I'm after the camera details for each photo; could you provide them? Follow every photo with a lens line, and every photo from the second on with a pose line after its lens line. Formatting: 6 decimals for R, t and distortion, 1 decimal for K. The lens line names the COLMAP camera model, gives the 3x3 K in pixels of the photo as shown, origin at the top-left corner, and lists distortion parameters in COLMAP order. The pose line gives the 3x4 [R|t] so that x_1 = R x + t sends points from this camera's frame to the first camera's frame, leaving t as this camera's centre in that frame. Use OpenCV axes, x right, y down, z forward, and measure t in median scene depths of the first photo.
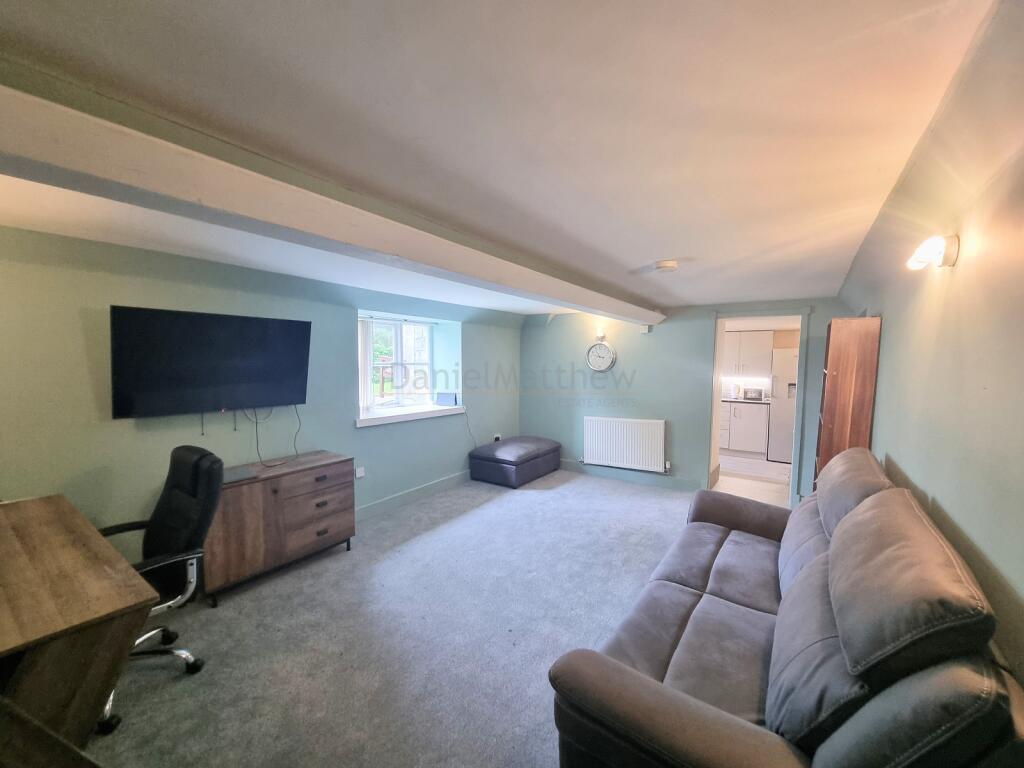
lens RADIAL K [[417.1, 0, 518.1], [0, 417.1, 390.9], [0, 0, 1]] dist [-0.002080, -0.001354]
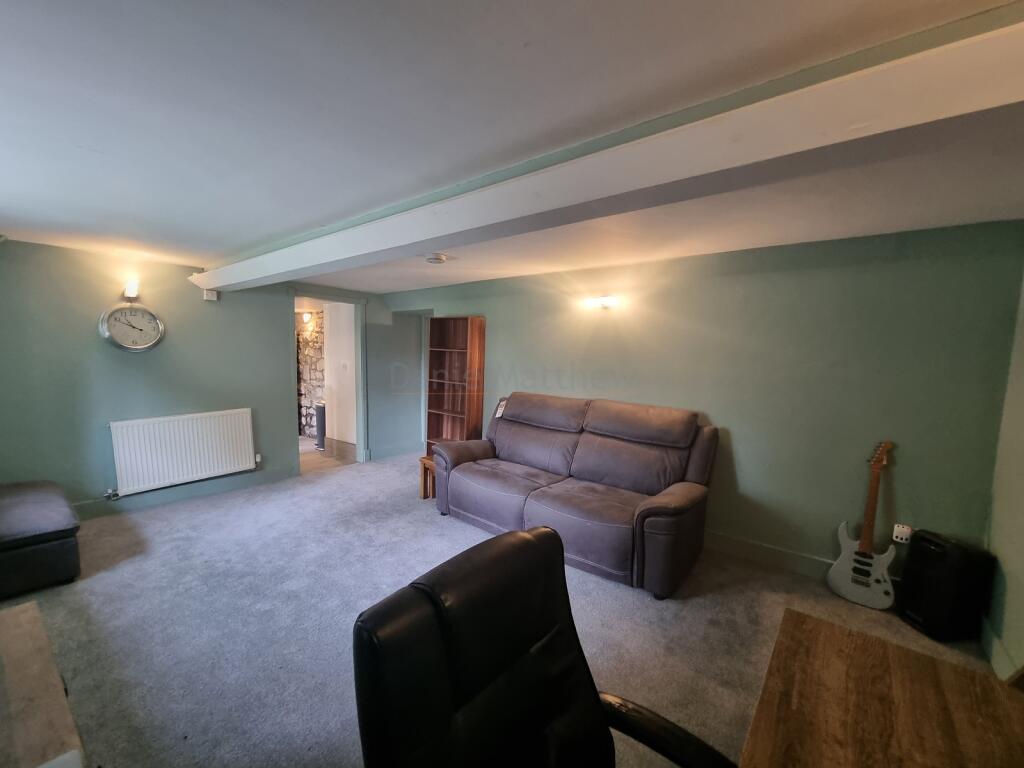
lens RADIAL K [[417.1, 0, 519.3], [0, 417.1, 388.3], [0, 0, 1]] dist [-0.002080, -0.001354]
pose [[0.074146, -0.082821, 0.993802, -0.450340], [0.049275, 0.995632, 0.079297, -0.009598], [-0.996029, 0.043090, 0.077904, 0.384599]]
